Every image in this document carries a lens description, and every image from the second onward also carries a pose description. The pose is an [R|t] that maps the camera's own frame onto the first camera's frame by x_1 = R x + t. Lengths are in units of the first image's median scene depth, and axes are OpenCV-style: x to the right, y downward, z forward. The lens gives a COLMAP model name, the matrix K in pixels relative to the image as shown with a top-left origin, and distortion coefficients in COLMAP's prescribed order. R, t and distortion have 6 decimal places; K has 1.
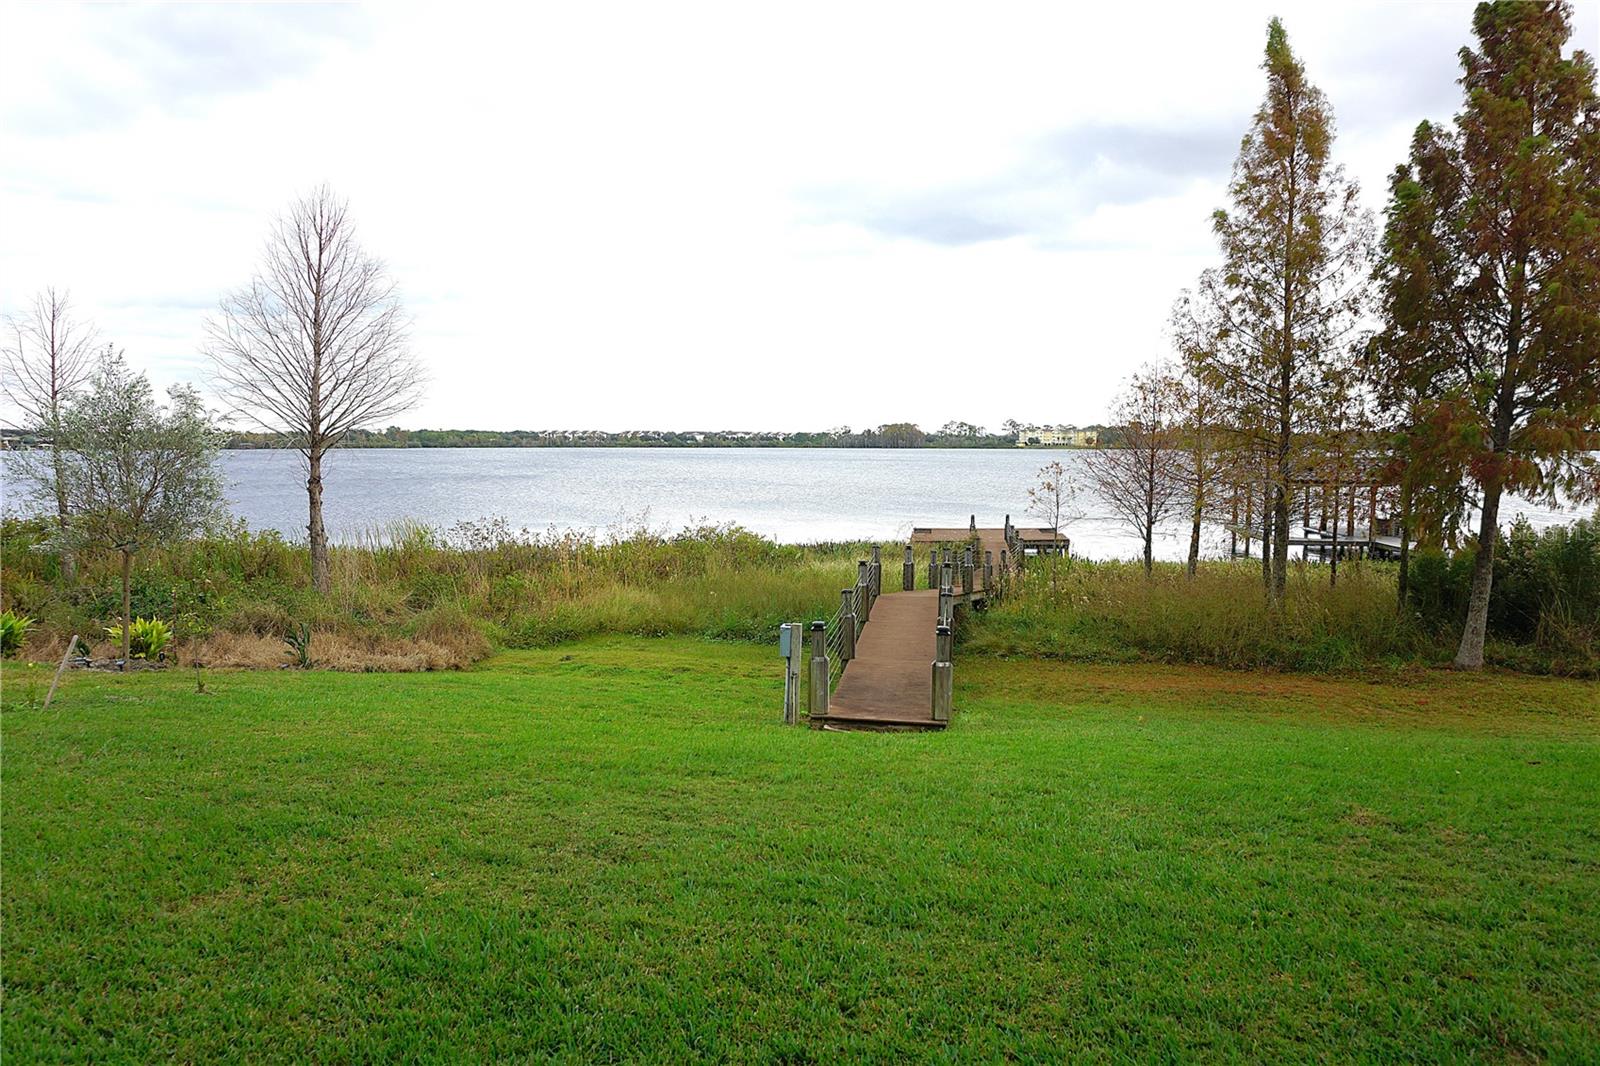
lens RADIAL K [[1065.1, 0, 796.5], [0, 1065.1, 530.4], [0, 0, 1]] dist [-0.075674, 0.000058]
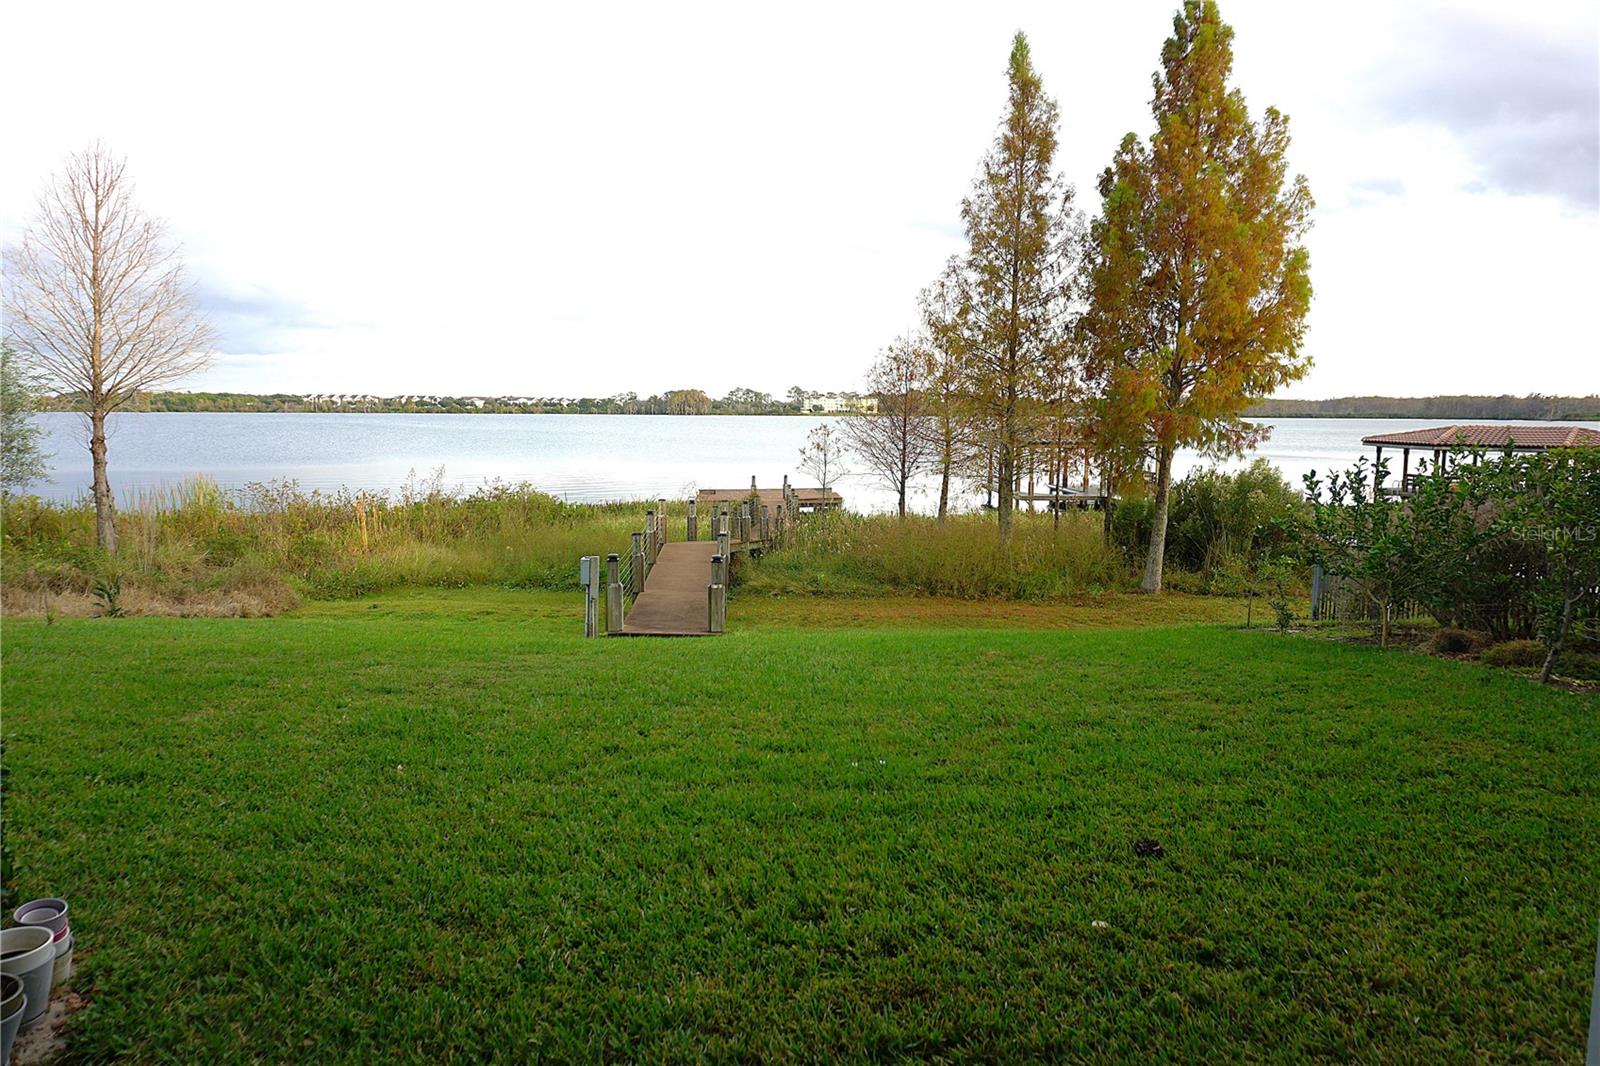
lens RADIAL K [[1073.9, 0, 794.6], [0, 1073.9, 542.8], [0, 0, 1]] dist [-0.054207, 0.038697]
pose [[0.980916, -0.017089, 0.193680, -0.006781], [0.009046, 0.999063, 0.042335, 0.012916], [-0.194222, -0.039775, 0.980151, -0.116977]]
